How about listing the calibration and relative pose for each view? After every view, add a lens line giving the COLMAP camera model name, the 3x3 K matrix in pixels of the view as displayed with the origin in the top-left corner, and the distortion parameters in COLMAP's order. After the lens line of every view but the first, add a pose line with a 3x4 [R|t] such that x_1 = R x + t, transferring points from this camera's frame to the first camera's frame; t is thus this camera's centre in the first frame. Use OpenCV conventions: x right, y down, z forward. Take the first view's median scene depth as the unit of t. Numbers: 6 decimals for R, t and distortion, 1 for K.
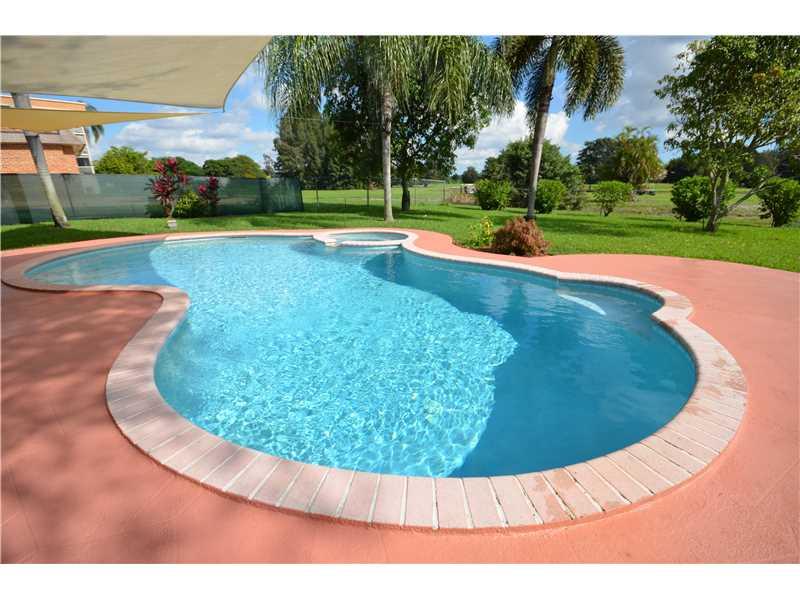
lens RADIAL K [[351.2, 0, 399.0], [0, 351.2, 300.5], [0, 0, 1]] dist [0.002898, -0.003476]
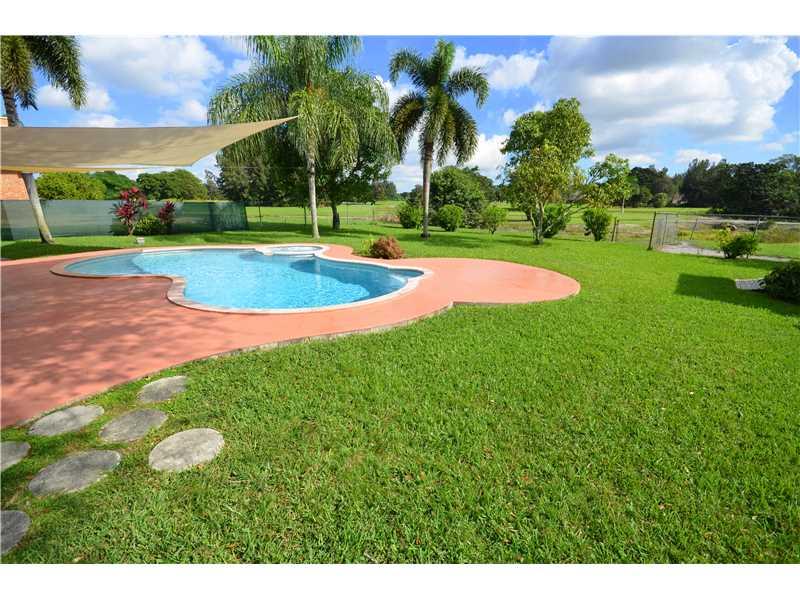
lens RADIAL K [[351.2, 0, 401.6], [0, 351.2, 298.8], [0, 0, 1]] dist [0.002898, -0.003476]
pose [[0.989515, -0.026082, 0.142059, 0.083608], [0.032940, 0.998392, -0.046139, 0.064458], [-0.140627, 0.050335, 0.988782, -0.297019]]
